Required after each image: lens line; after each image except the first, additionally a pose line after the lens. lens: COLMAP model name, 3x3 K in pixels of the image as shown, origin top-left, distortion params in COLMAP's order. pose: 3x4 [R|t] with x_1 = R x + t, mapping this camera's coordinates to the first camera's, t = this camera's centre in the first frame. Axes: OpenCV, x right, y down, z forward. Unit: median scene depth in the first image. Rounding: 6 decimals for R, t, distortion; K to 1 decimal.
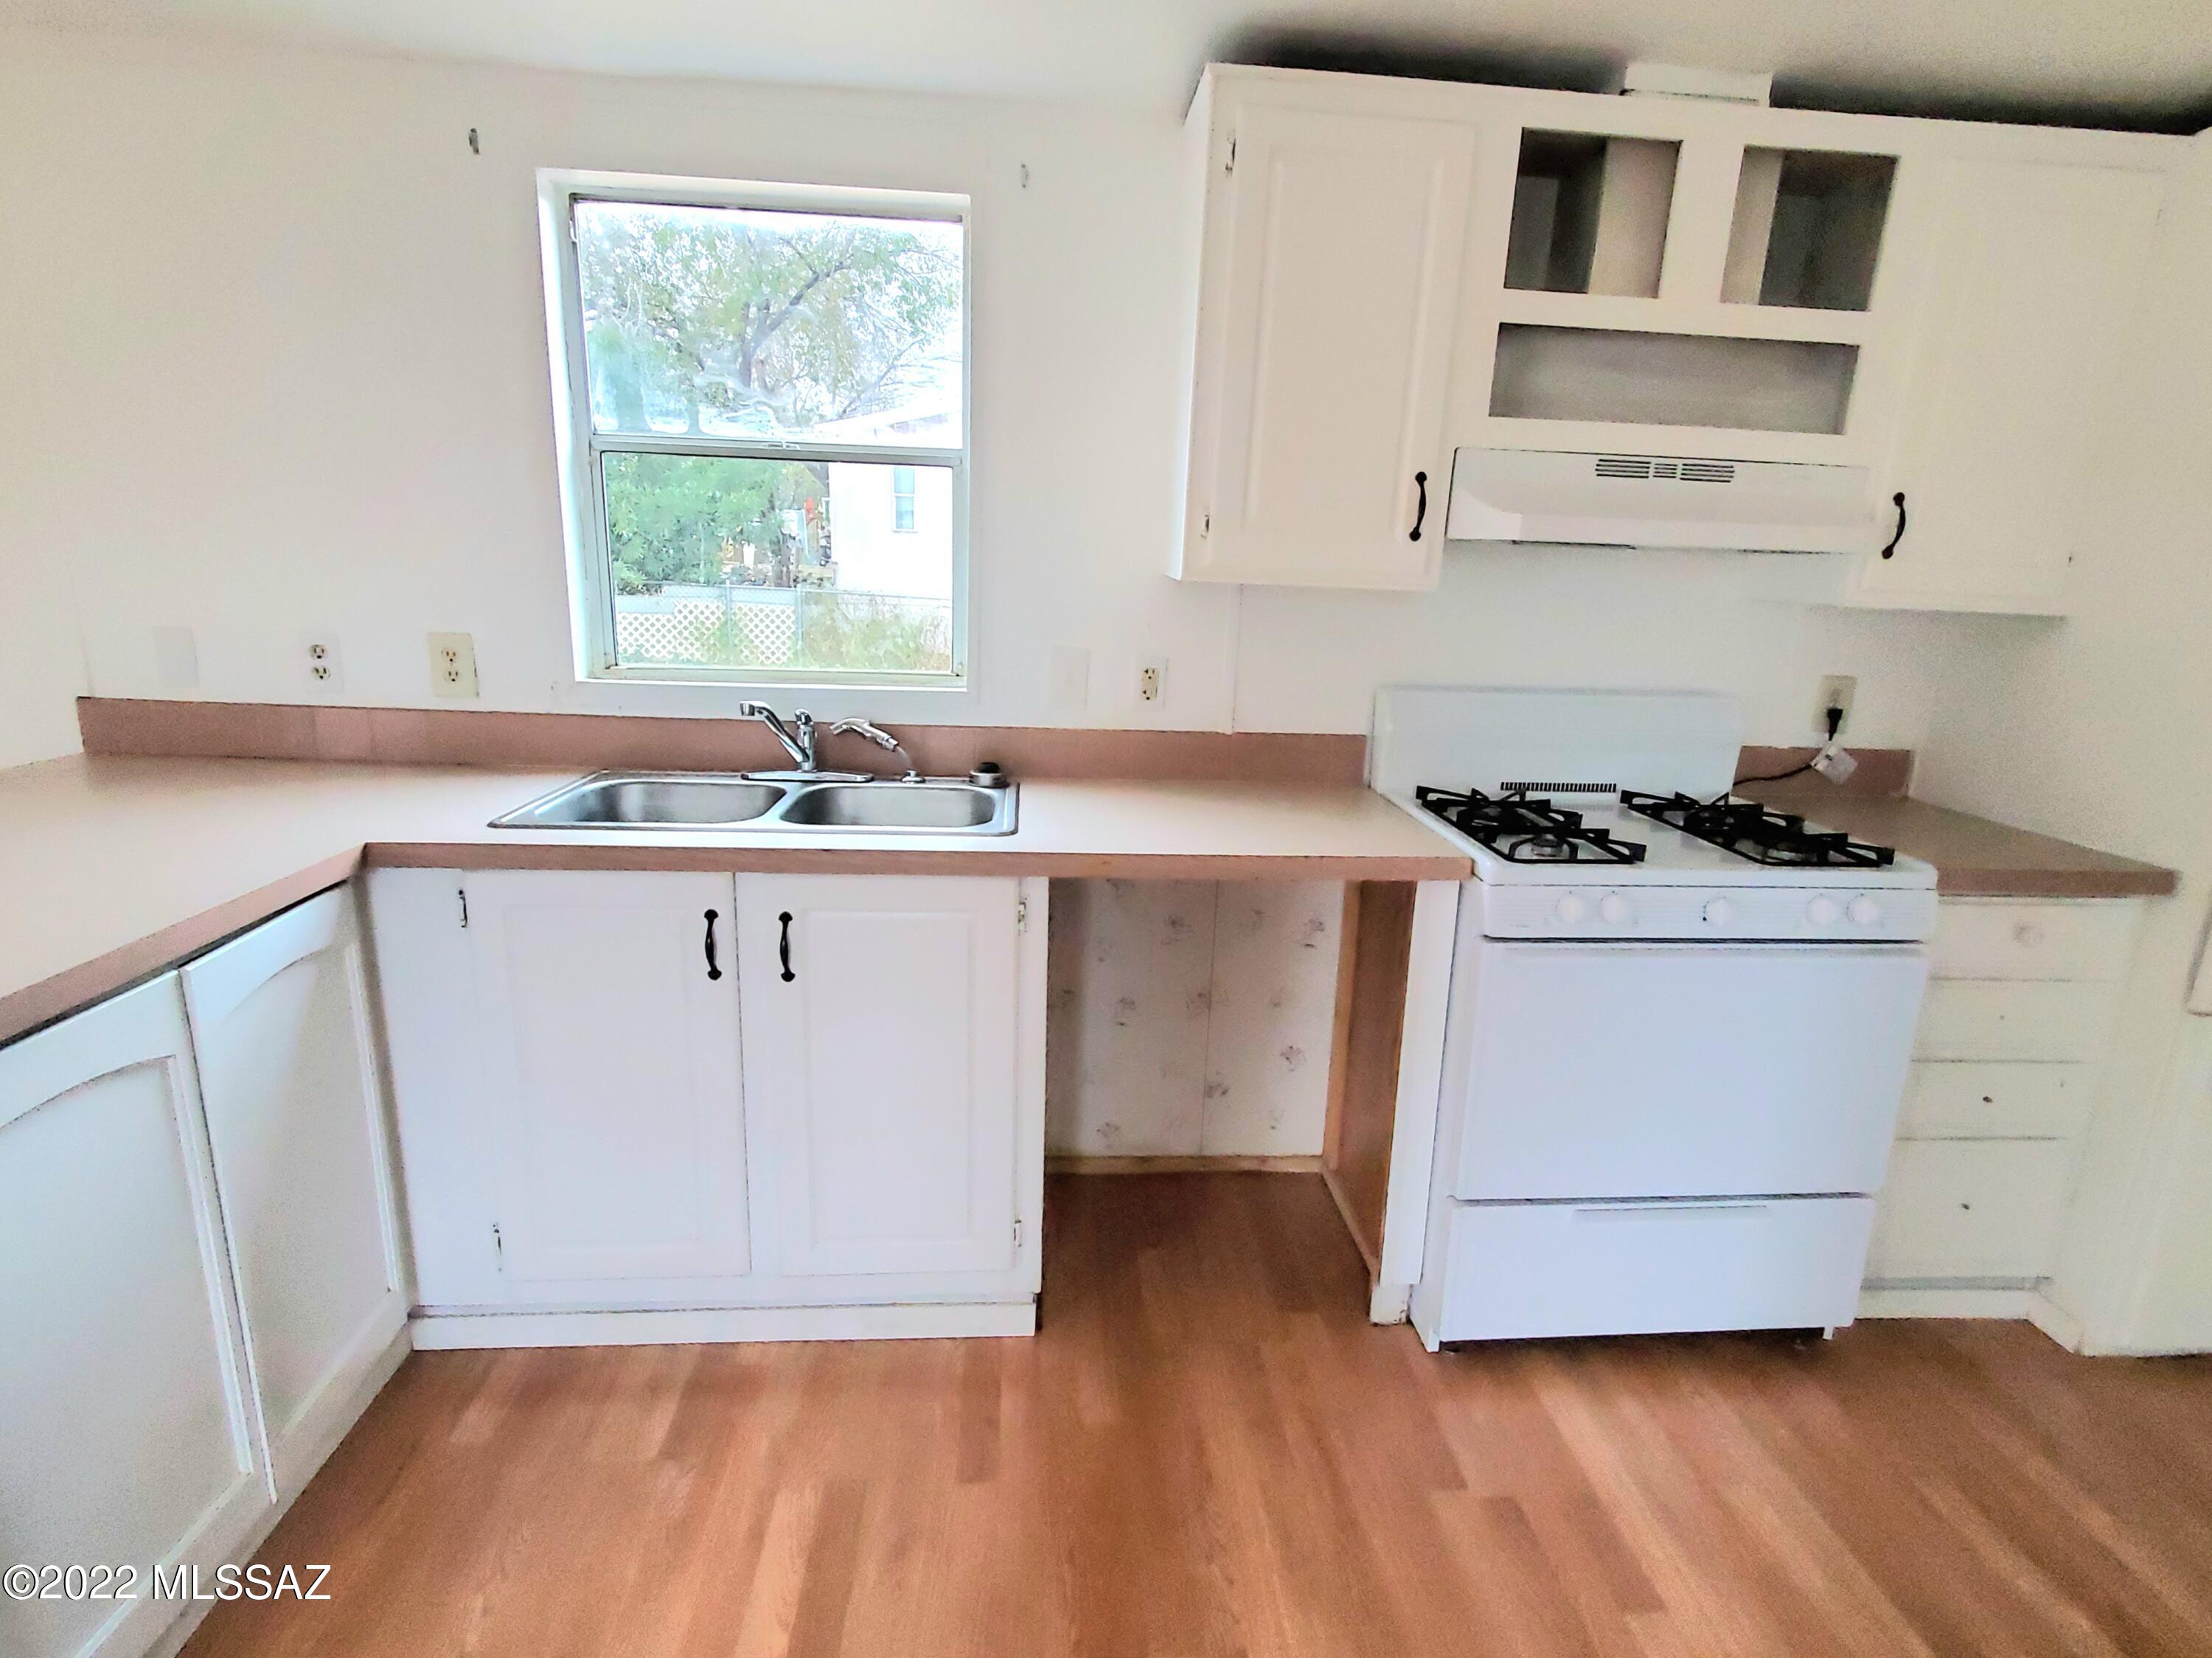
lens RADIAL K [[1108.4, 0, 1116.1], [0, 1108.4, 824.4], [0, 0, 1]] dist [0.003996, 0.000801]
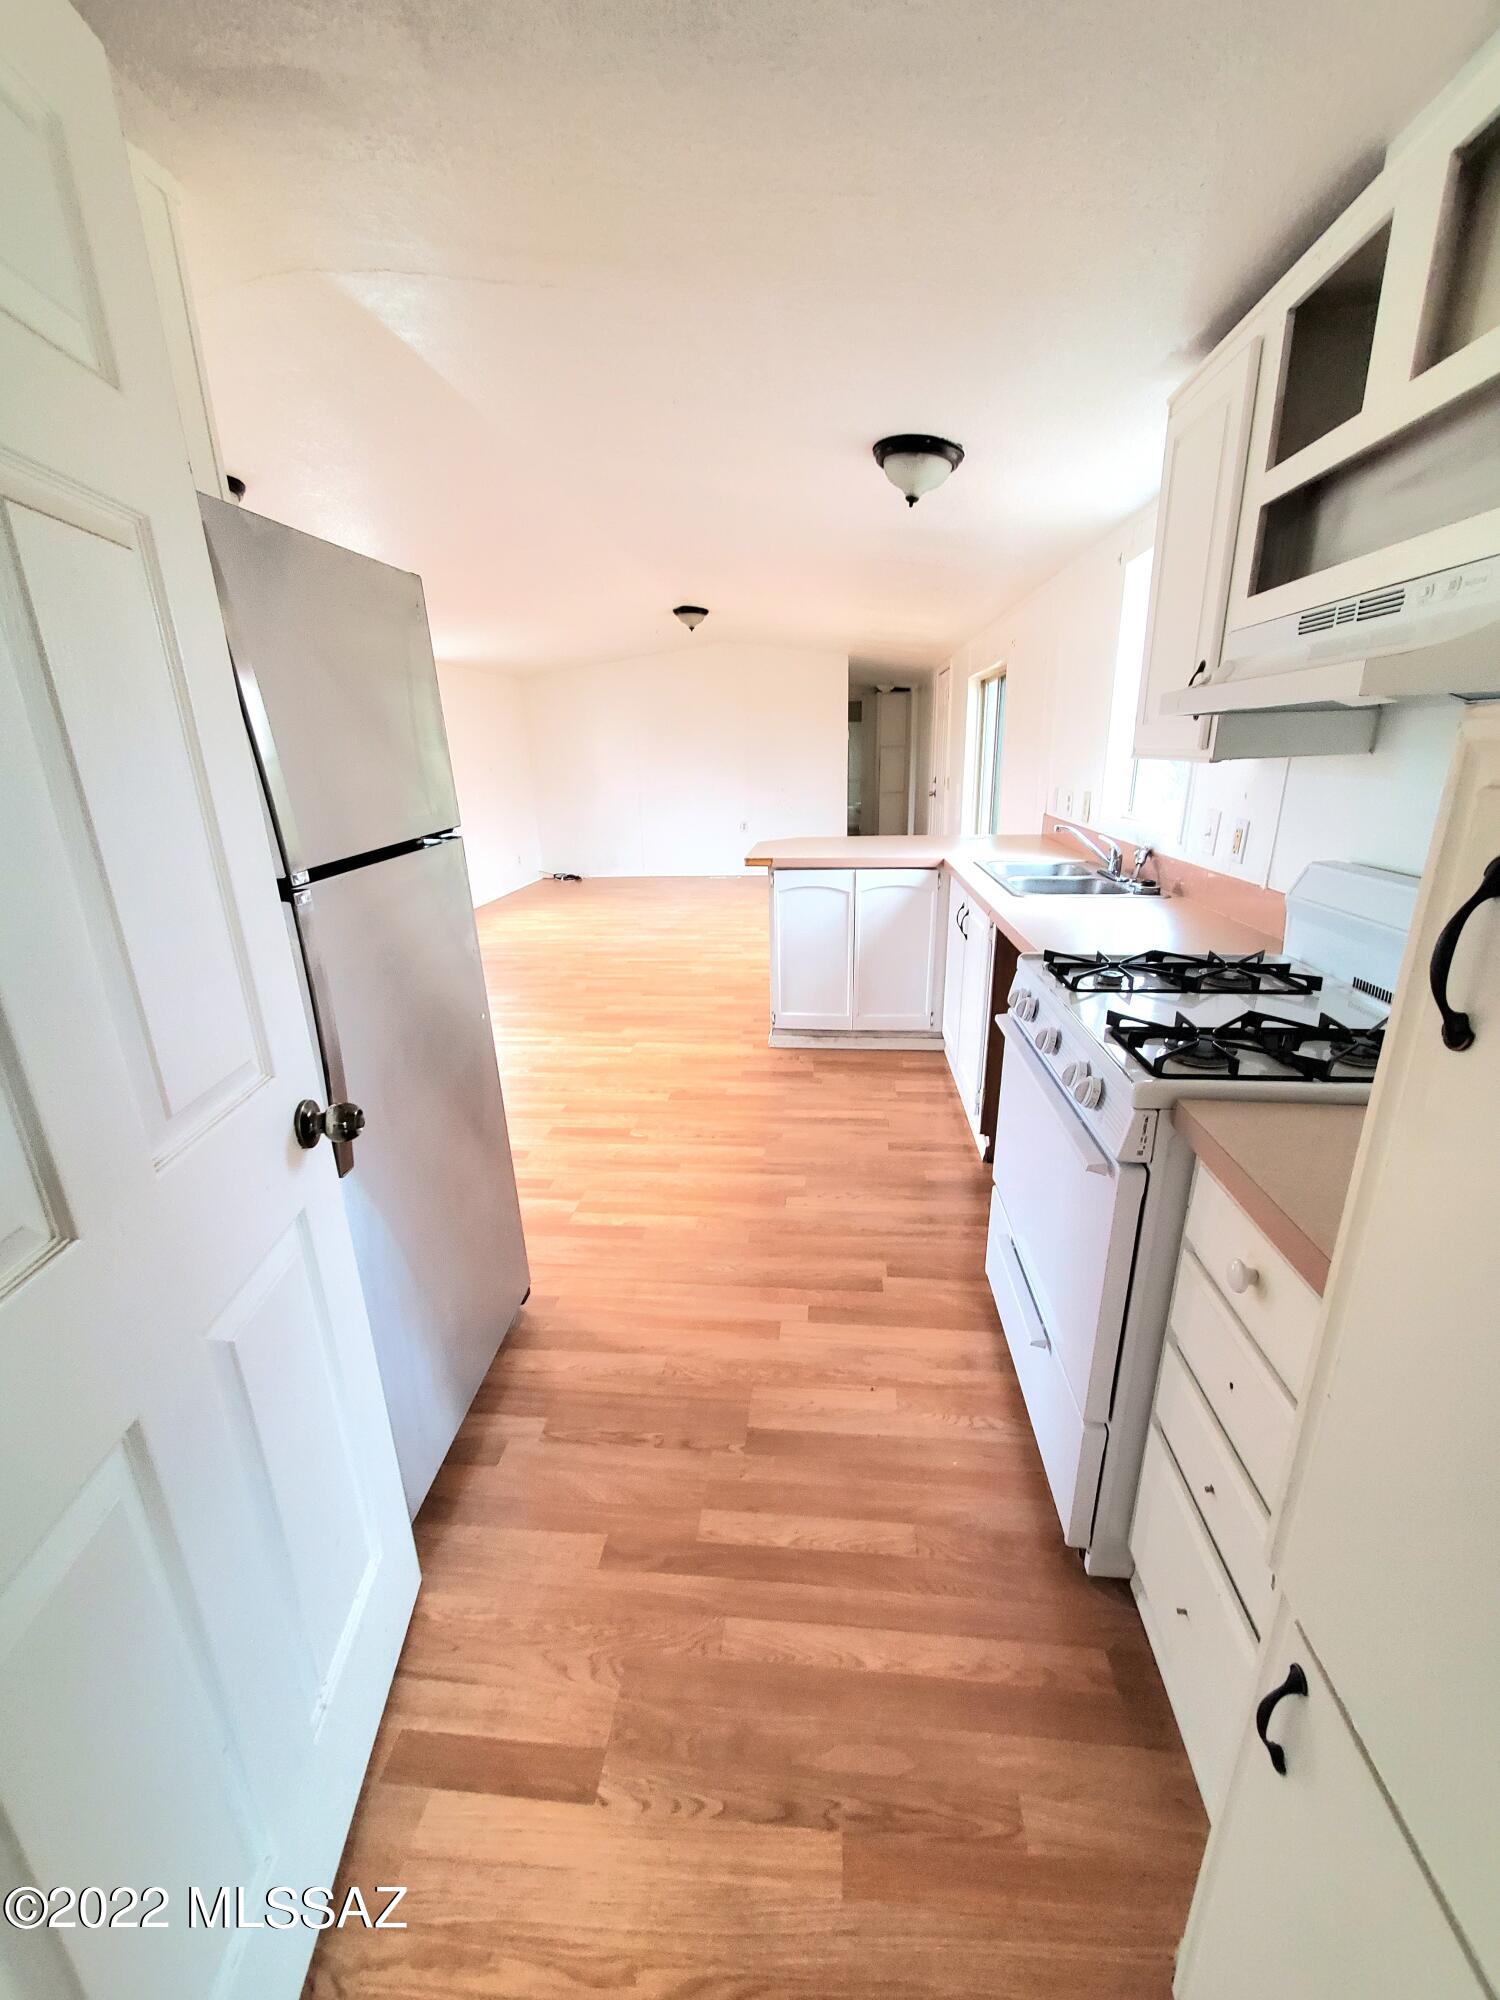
lens RADIAL K [[784.0, 0, 752.5], [0, 784.0, 1011.6], [0, 0, 1]] dist [0.001675, -0.001491]
pose [[-0.175334, 0.278790, -0.944211, 1.245216], [-0.218743, 0.924064, 0.313461, -0.123568], [0.959901, 0.261500, -0.101036, 0.704565]]
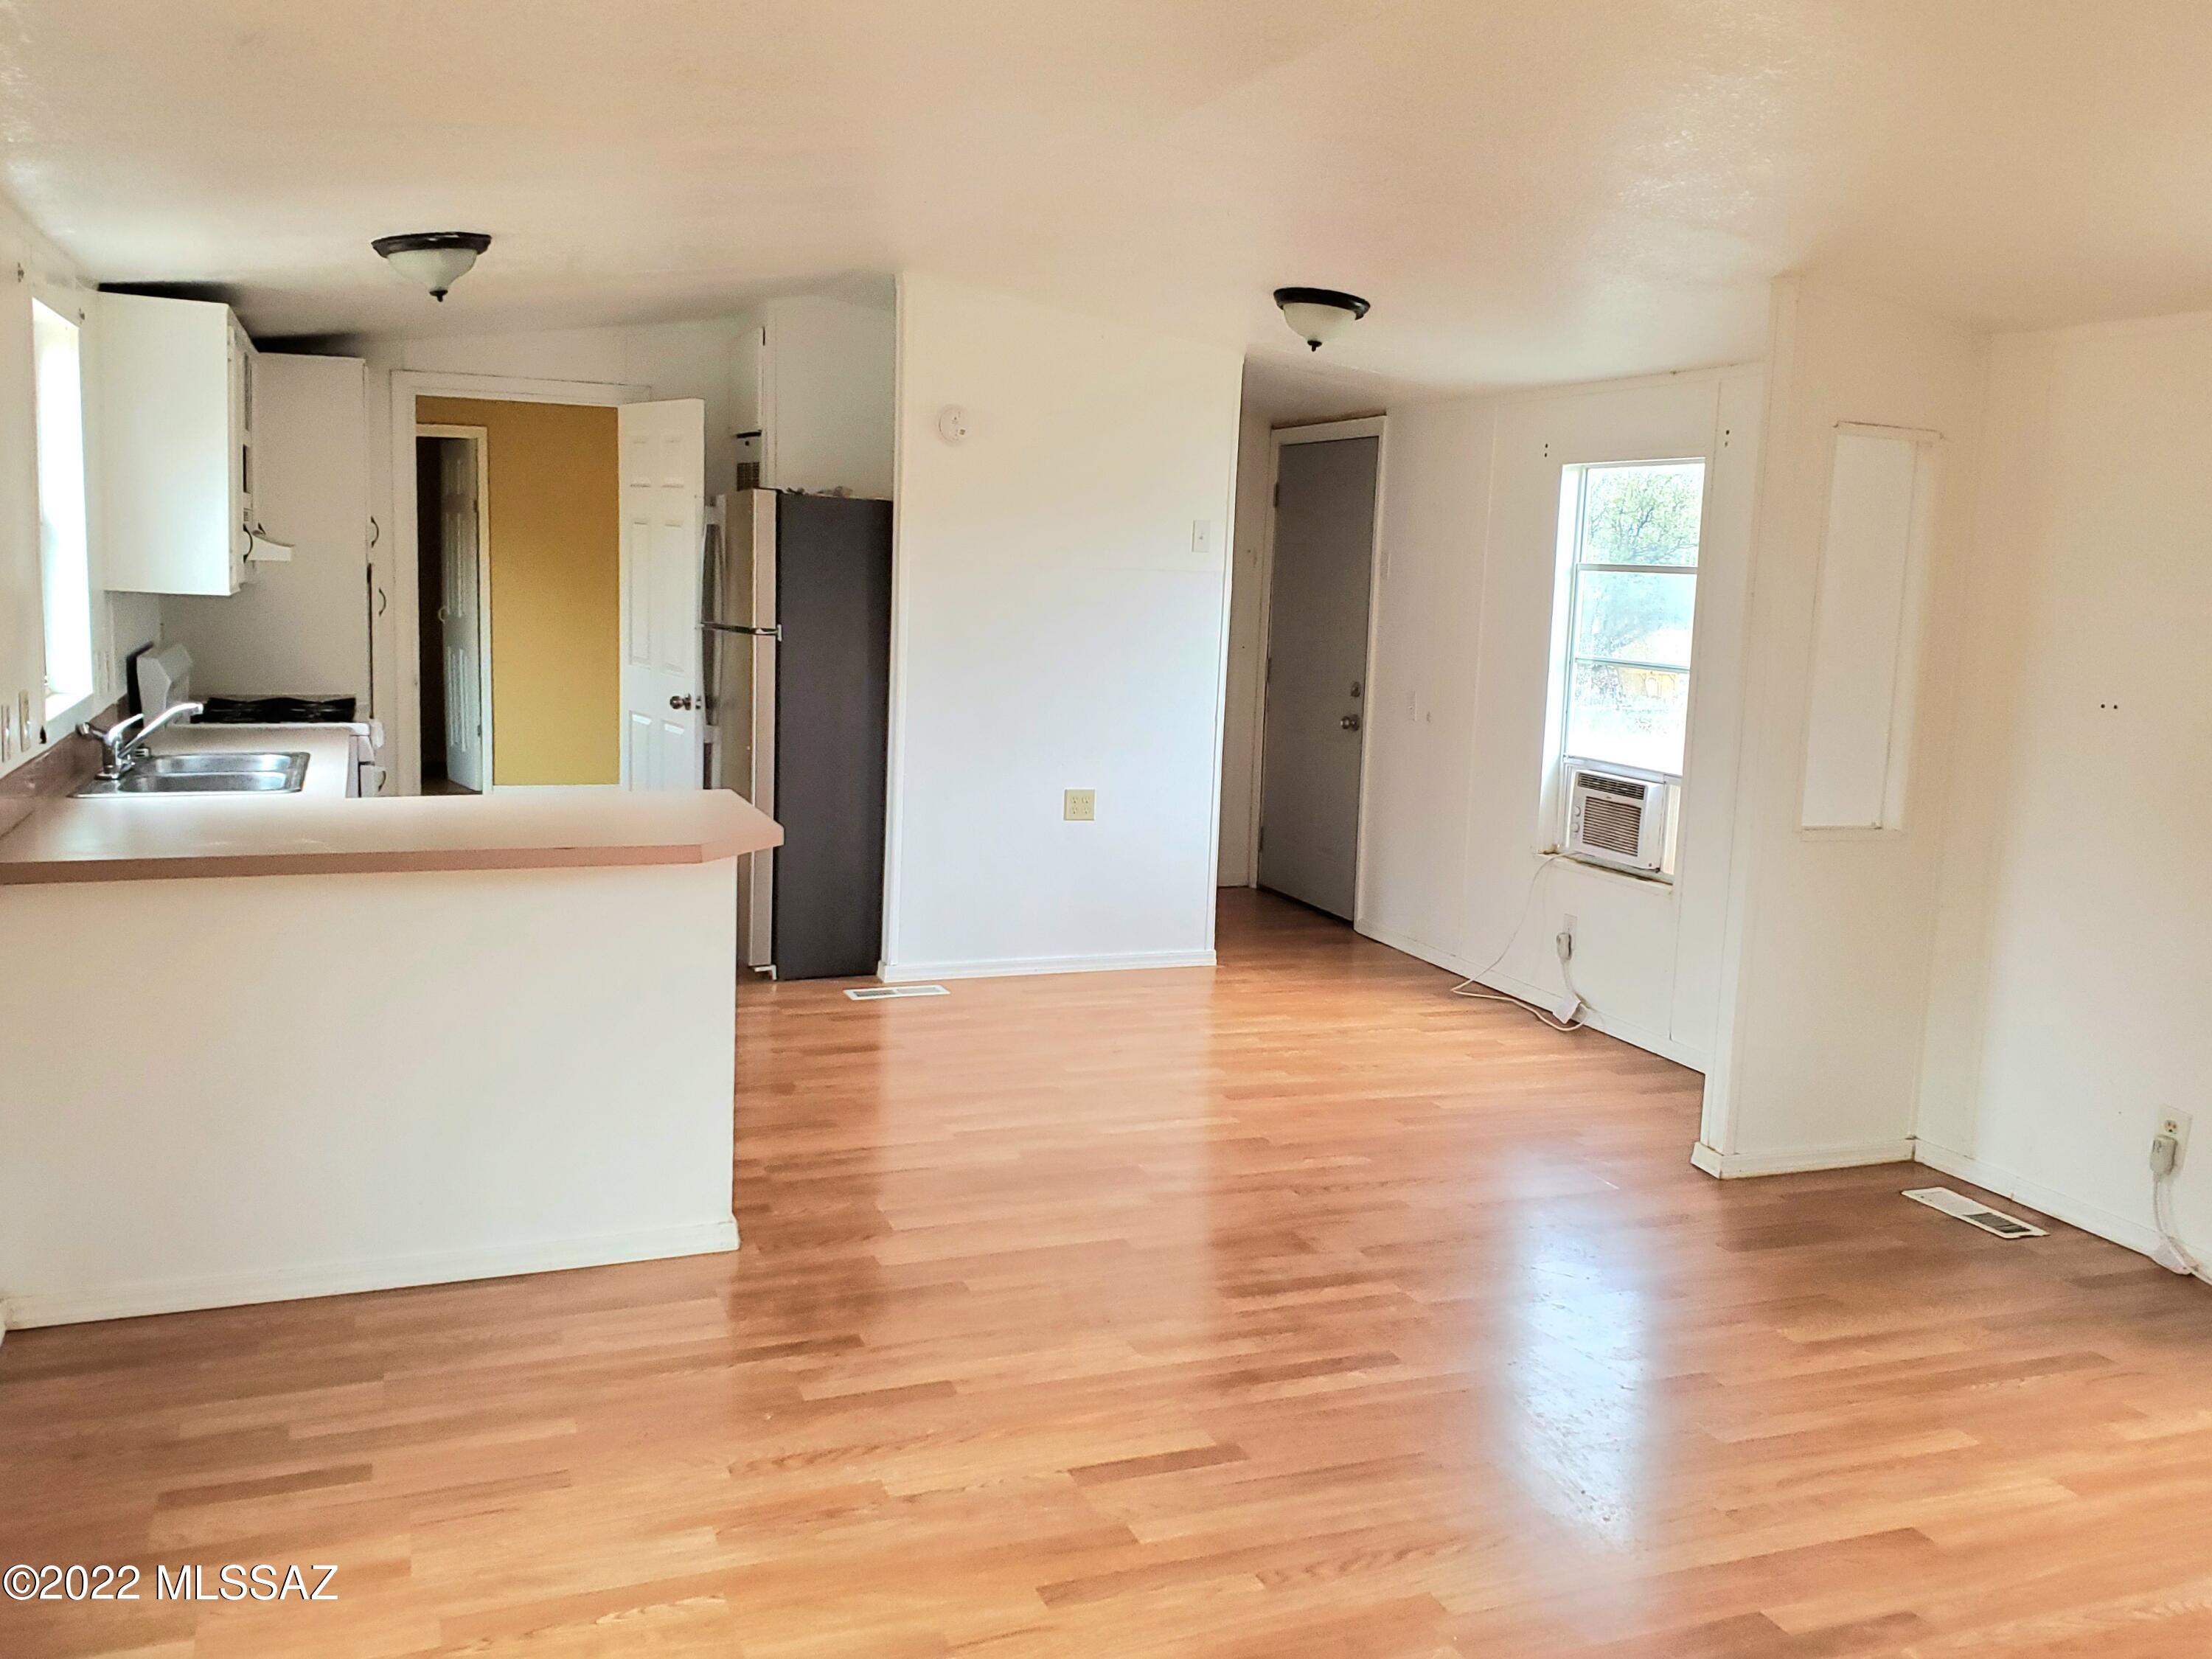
lens RADIAL K [[1894.7, 0, 1106.7], [0, 1894.7, 814.0], [0, 0, 1]] dist [0.032597, -0.026748]
pose [[-0.278765, -0.177441, 0.943825, -2.958079], [0.186670, 0.954027, 0.234493, -0.332405], [-0.942043, 0.241552, -0.232826, 0.532507]]
